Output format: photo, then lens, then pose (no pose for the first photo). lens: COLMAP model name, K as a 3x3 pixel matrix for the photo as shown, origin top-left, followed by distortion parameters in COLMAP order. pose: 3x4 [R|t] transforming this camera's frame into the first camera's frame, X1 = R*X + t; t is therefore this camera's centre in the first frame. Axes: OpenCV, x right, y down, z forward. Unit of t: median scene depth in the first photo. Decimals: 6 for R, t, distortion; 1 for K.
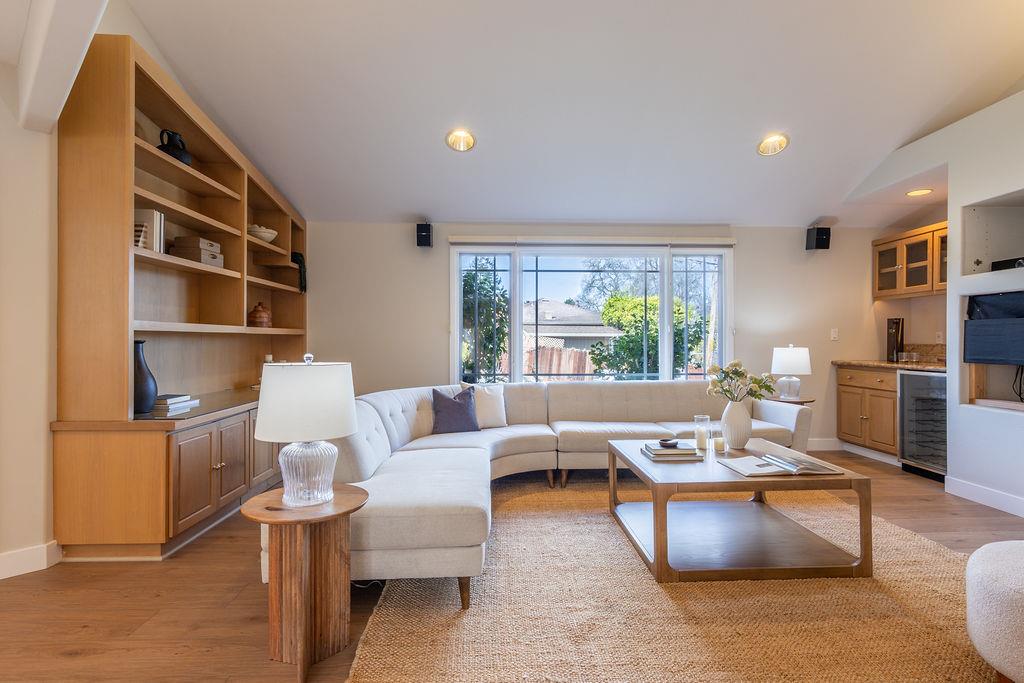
lens RADIAL K [[519.3, 0, 522.1], [0, 519.3, 347.9], [0, 0, 1]] dist [-0.000007, 0.000949]
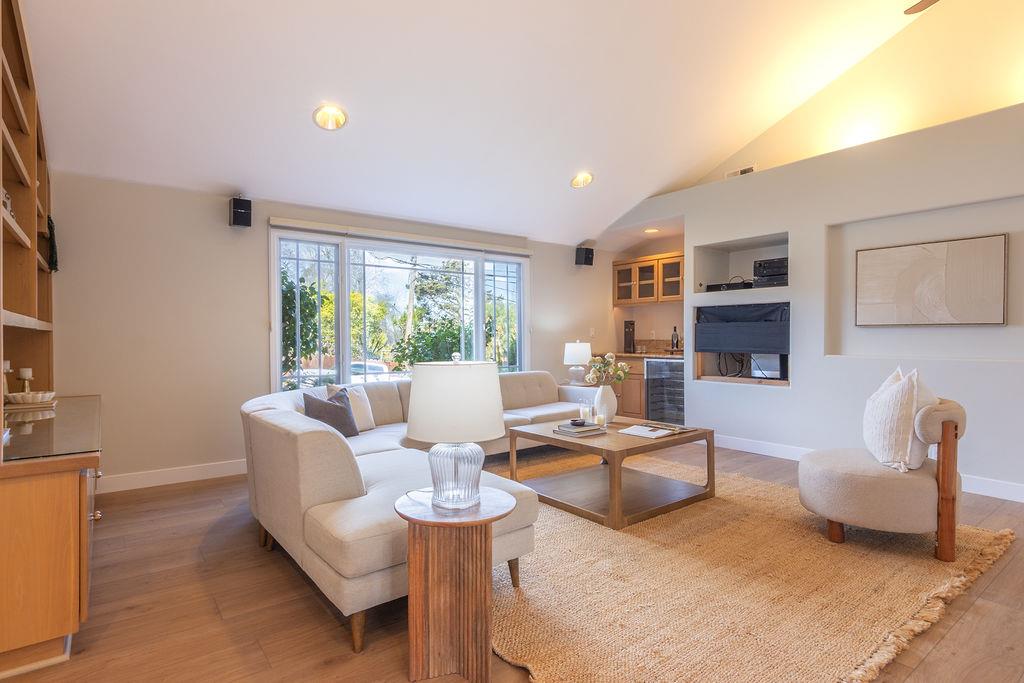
lens RADIAL K [[535.3, 0, 508.3], [0, 535.3, 347.2], [0, 0, 1]] dist [0.000899, 0.000702]
pose [[0.815256, -0.013008, 0.578955, -0.380799], [0.010482, 0.999915, 0.007707, -0.002202], [-0.579006, -0.000215, 0.815323, 0.051252]]
